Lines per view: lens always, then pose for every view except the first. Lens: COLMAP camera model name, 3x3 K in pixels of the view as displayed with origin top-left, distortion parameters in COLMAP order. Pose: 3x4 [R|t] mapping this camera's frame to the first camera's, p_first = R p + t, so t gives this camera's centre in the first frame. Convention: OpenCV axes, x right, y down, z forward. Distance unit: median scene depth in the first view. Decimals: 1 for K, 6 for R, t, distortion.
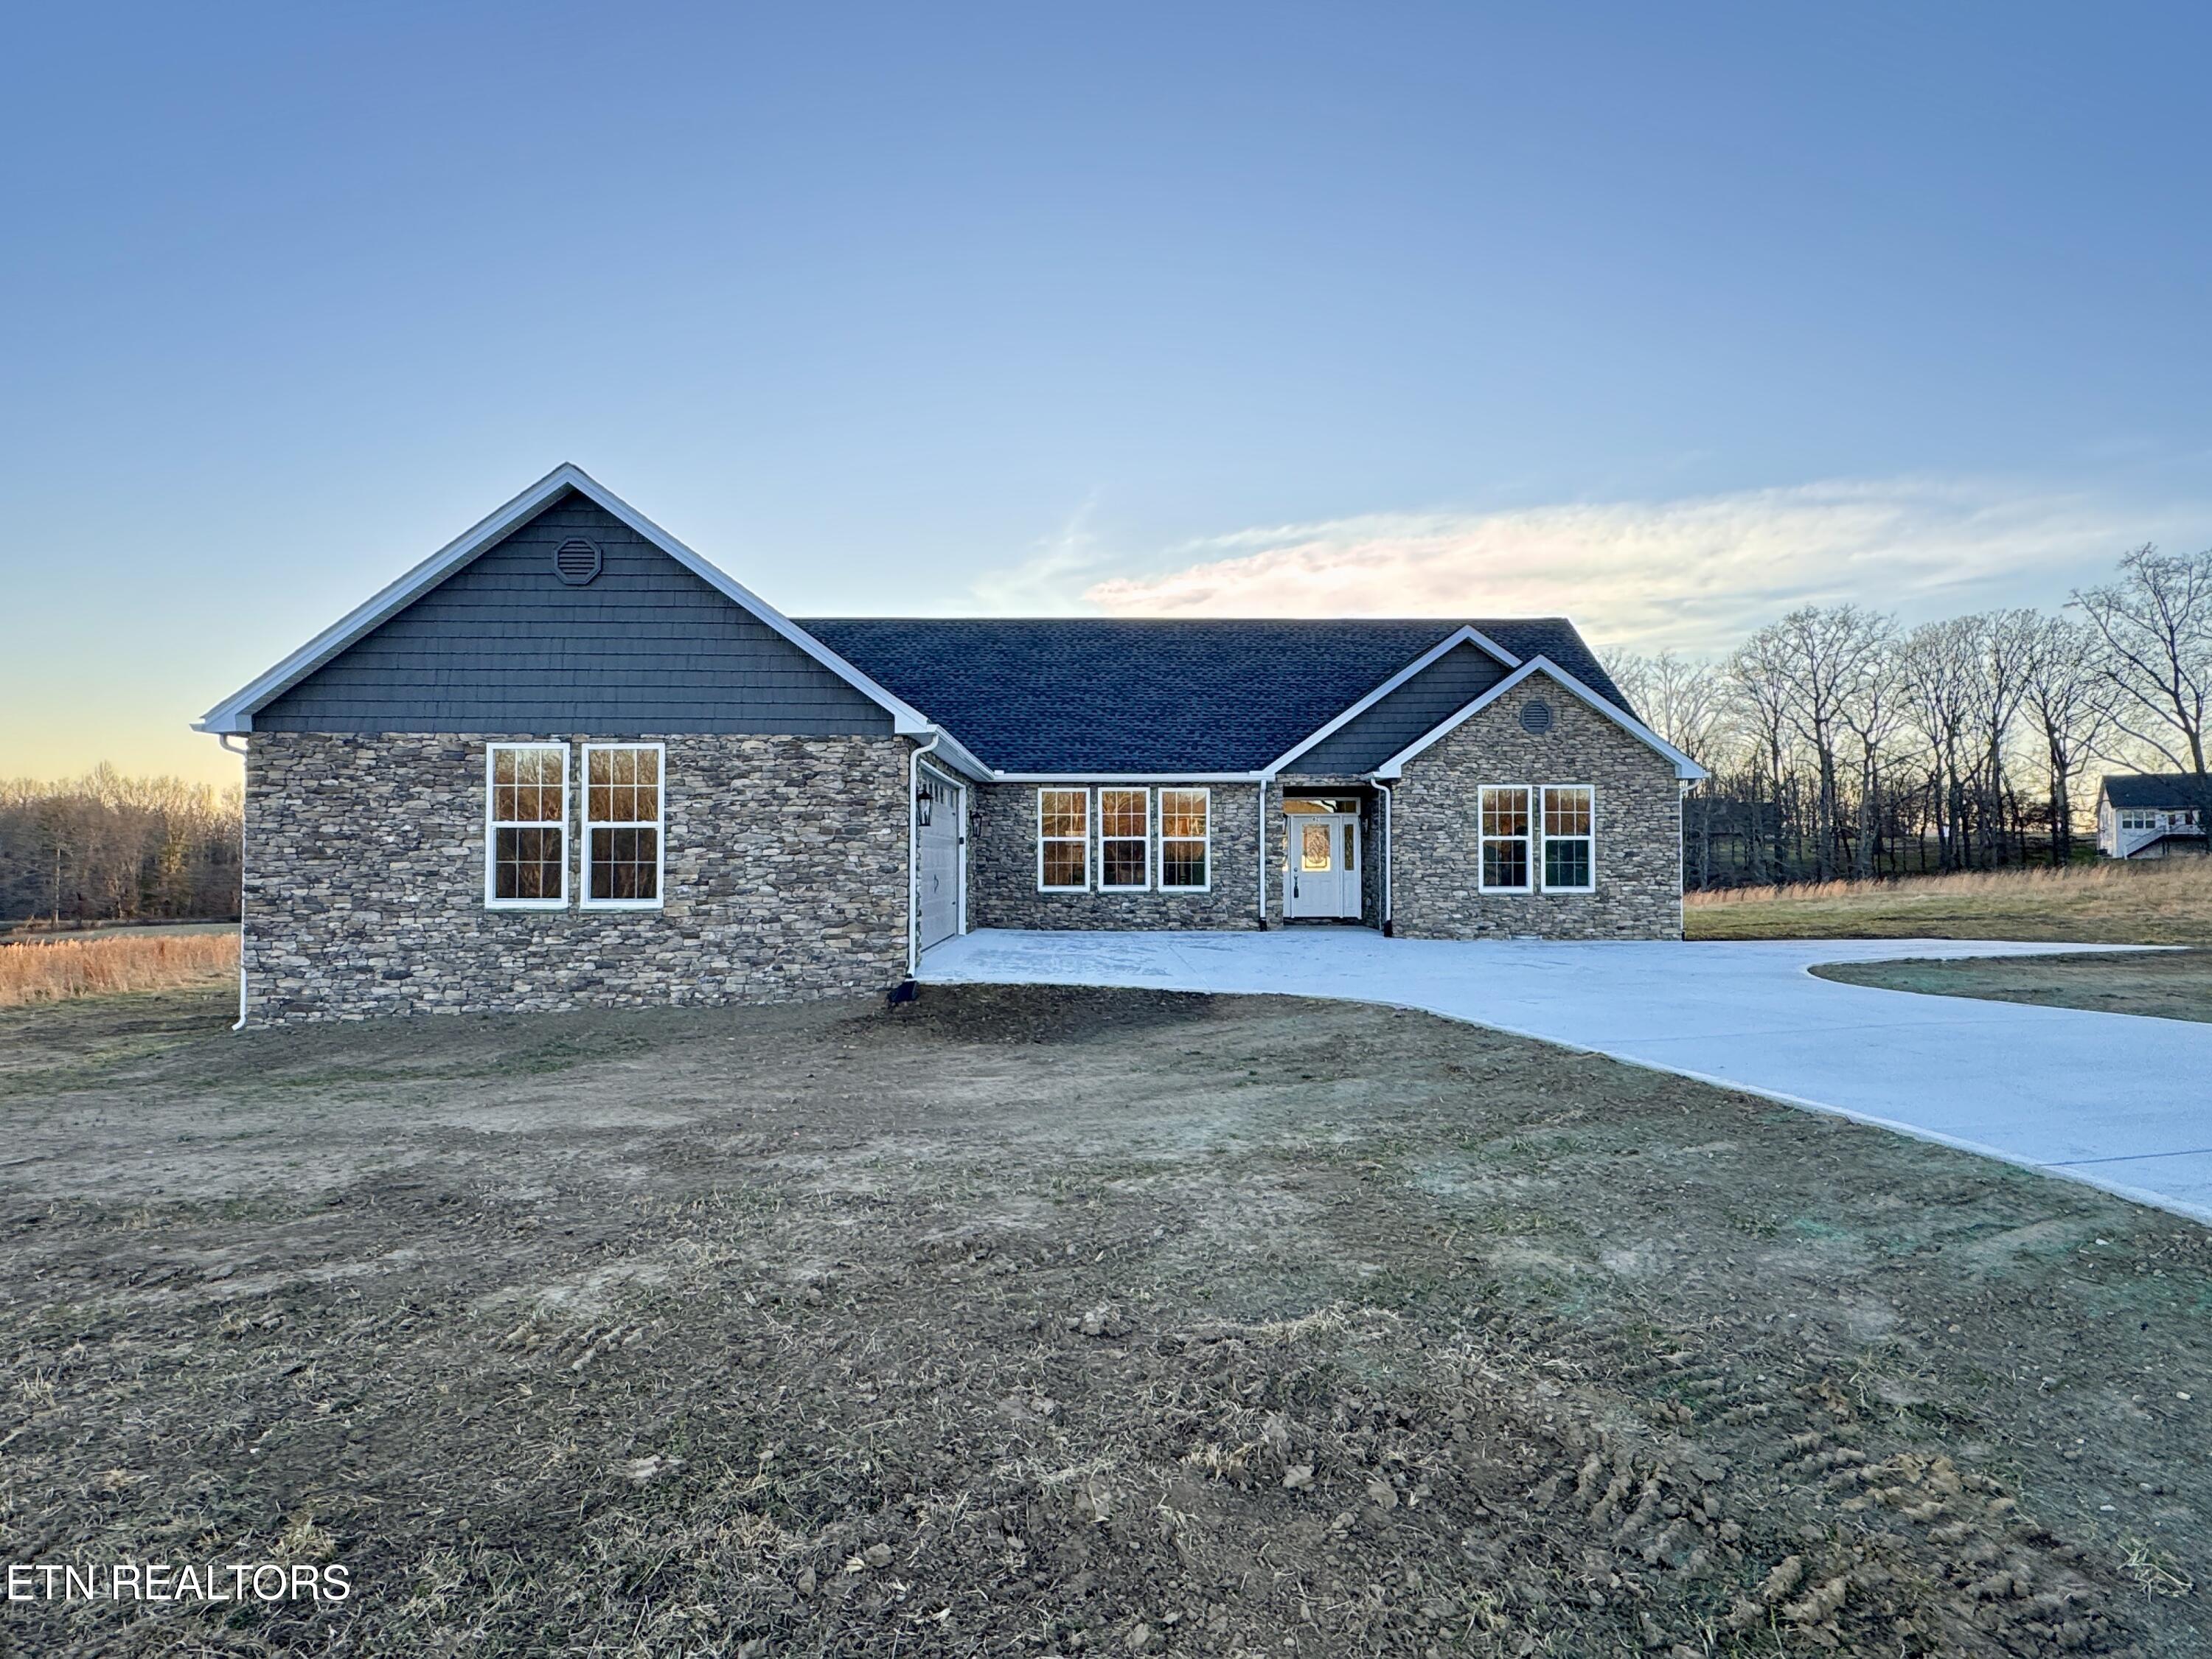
lens RADIAL K [[1249.0, 0, 1099.5], [0, 1249.0, 836.3], [0, 0, 1]] dist [-0.000198, 0.001338]
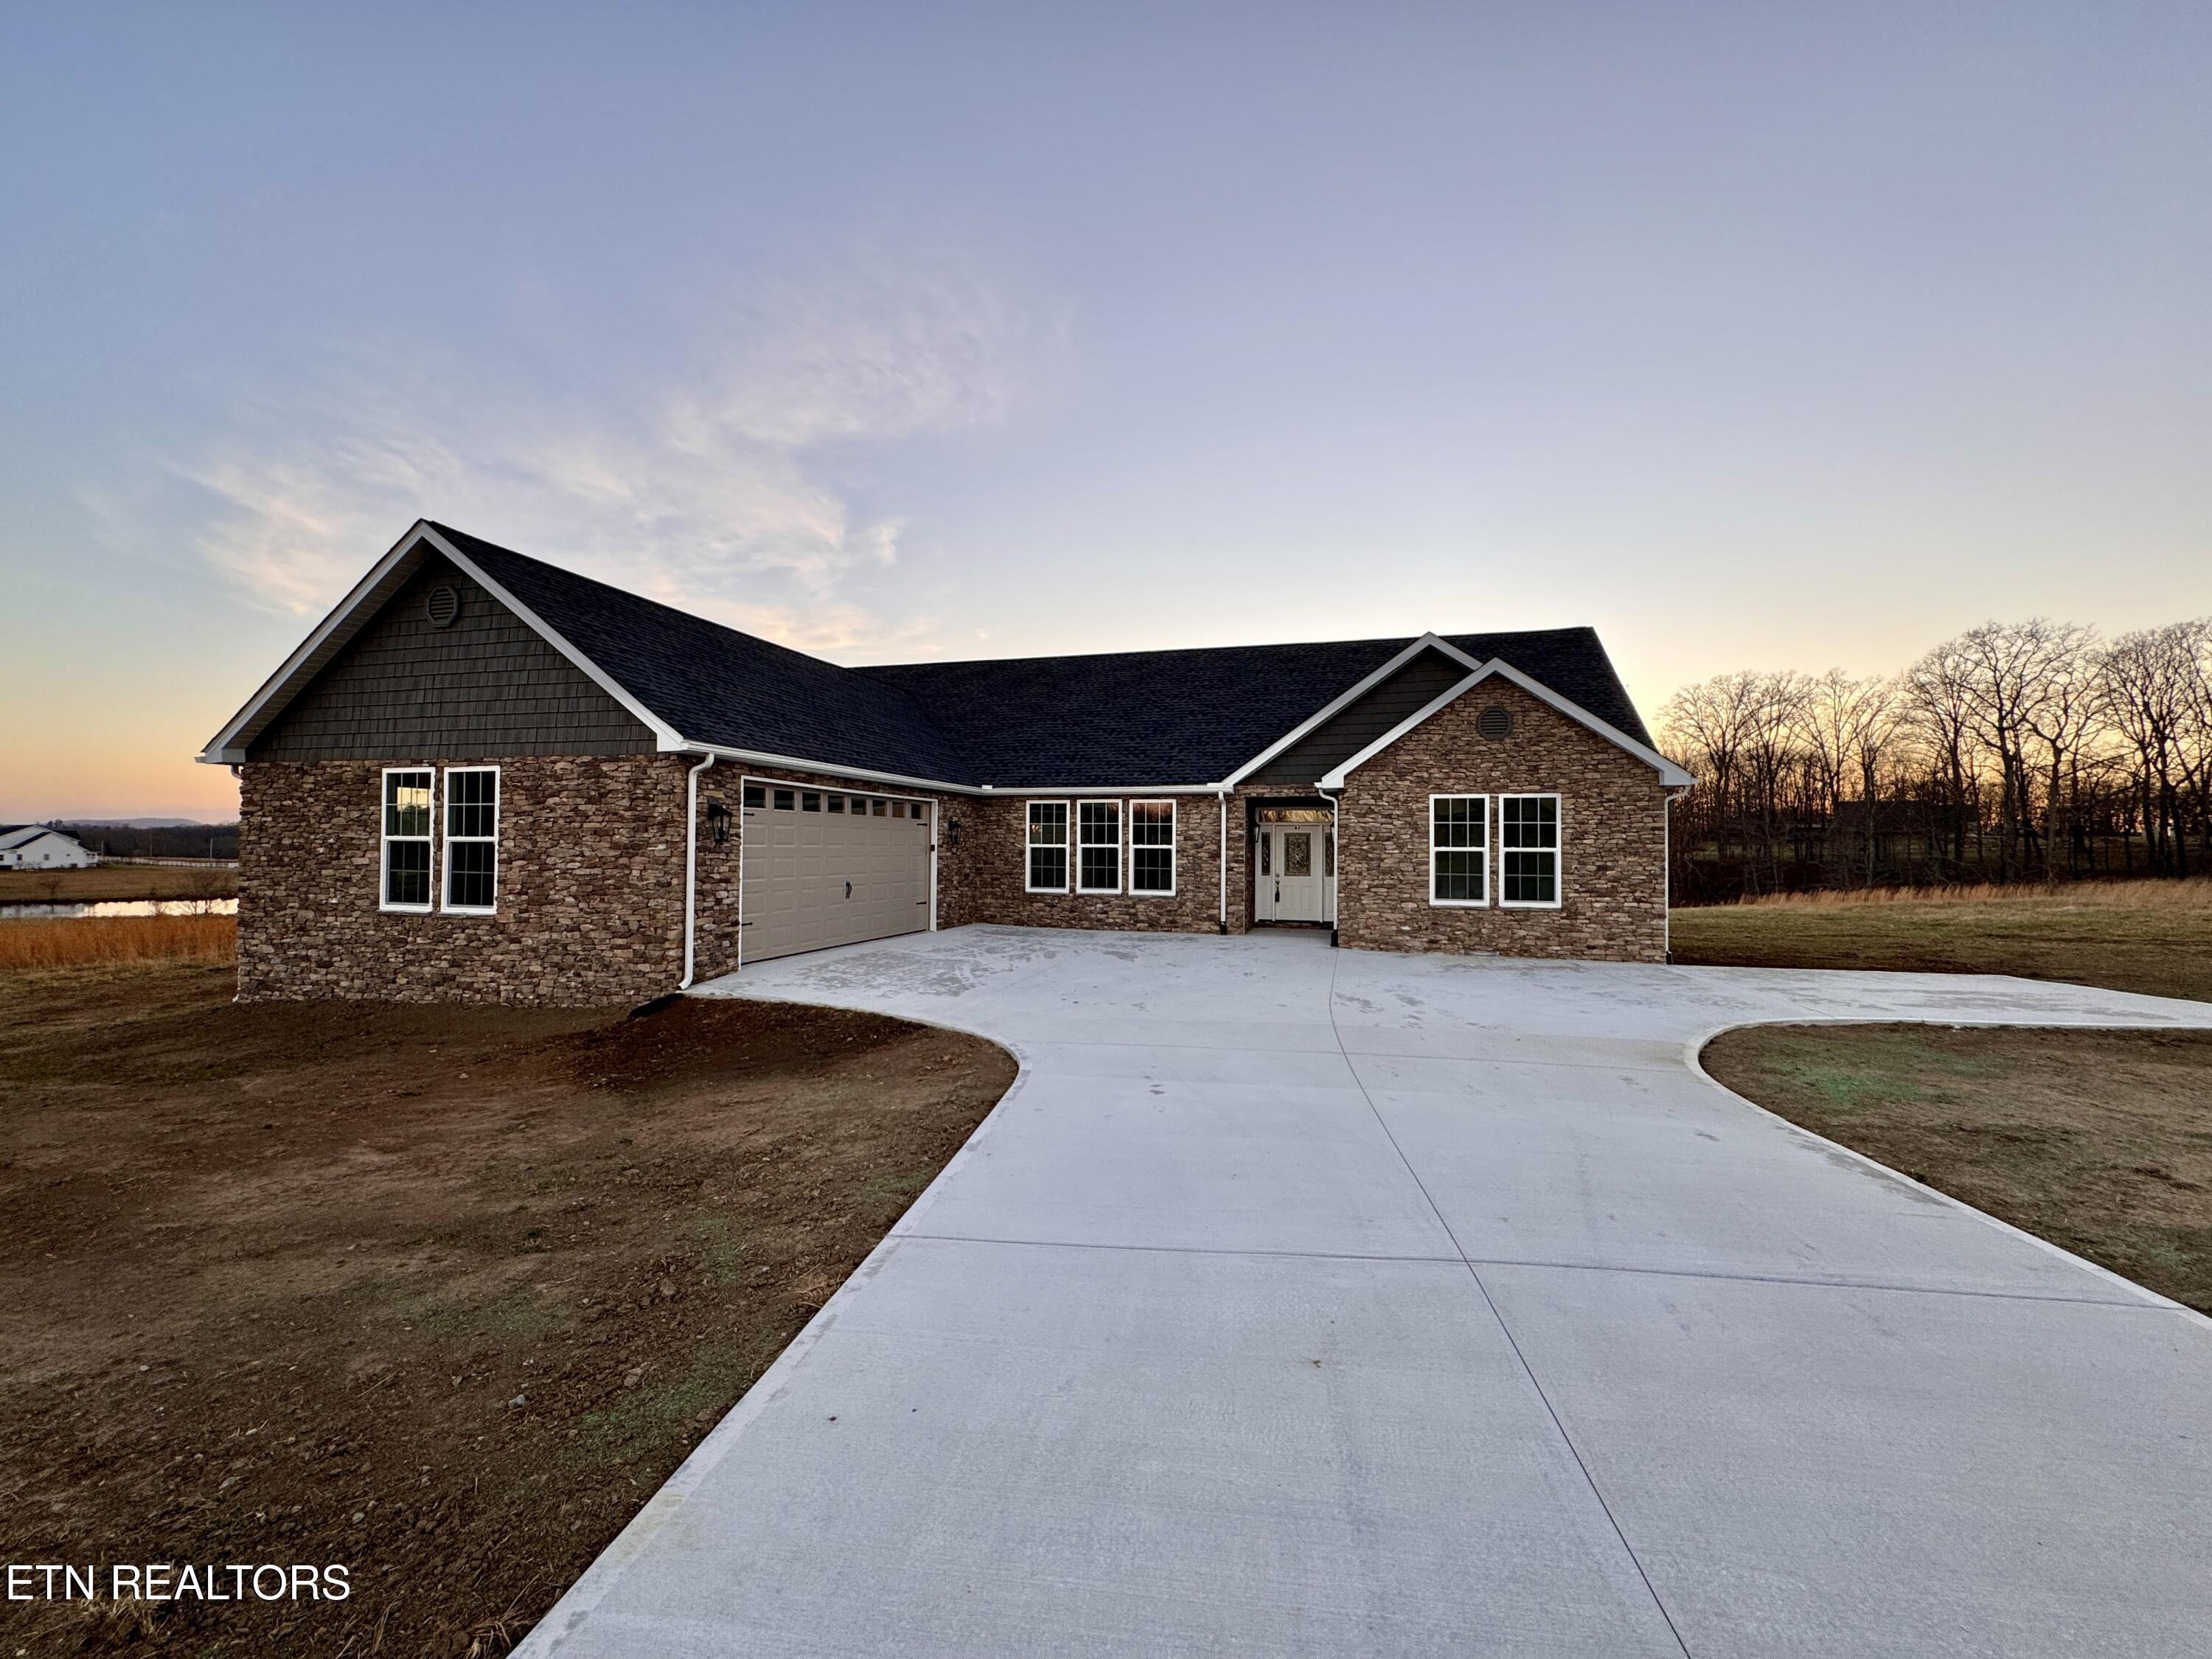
lens RADIAL K [[882.7, 0, 1111.2], [0, 882.7, 829.3], [0, 0, 1]] dist [-0.000663, -0.000193]
pose [[0.959217, 0.002752, -0.282657, 0.259351], [-0.003195, 0.999994, -0.001107, -0.012506], [0.282652, 0.001965, 0.959221, 0.266566]]
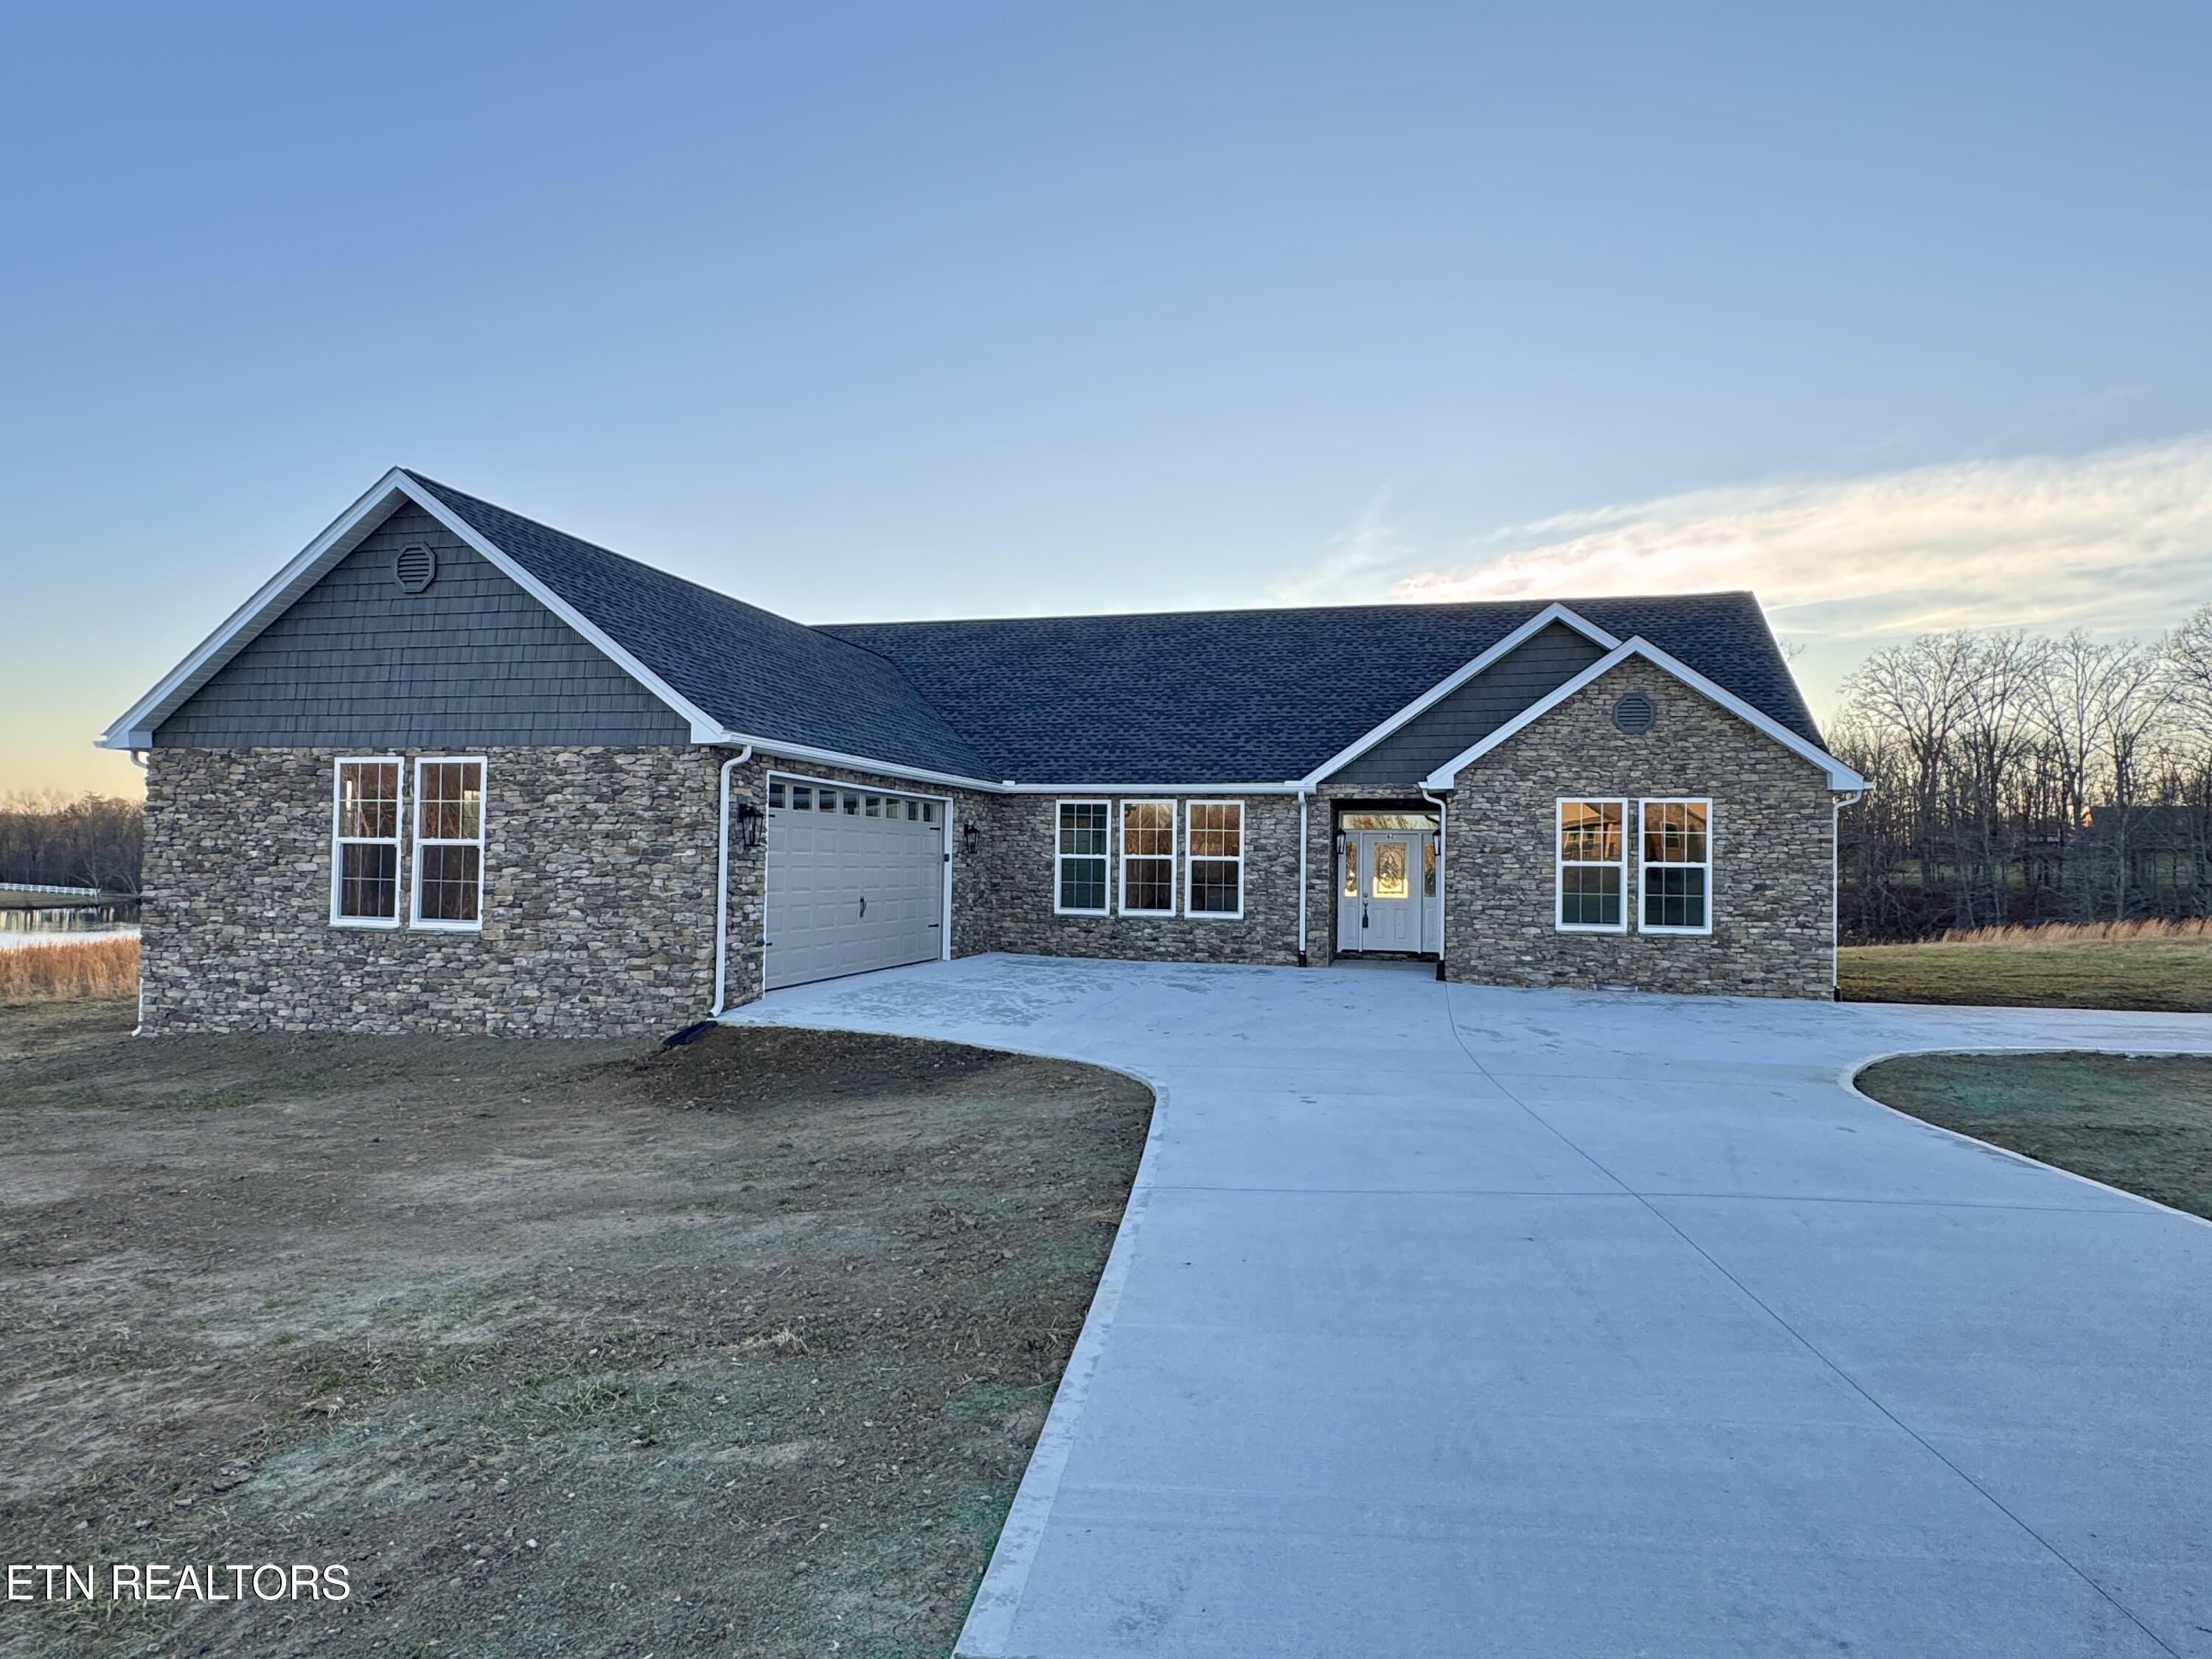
lens RADIAL K [[1249.0, 0, 1112.7], [0, 1249.0, 831.3], [0, 0, 1]] dist [-0.000198, 0.001338]
pose [[0.965717, 0.009341, -0.259431, 0.235093], [-0.011119, 0.999924, -0.005386, -0.011823], [0.259361, 0.008086, 0.965747, 0.138529]]
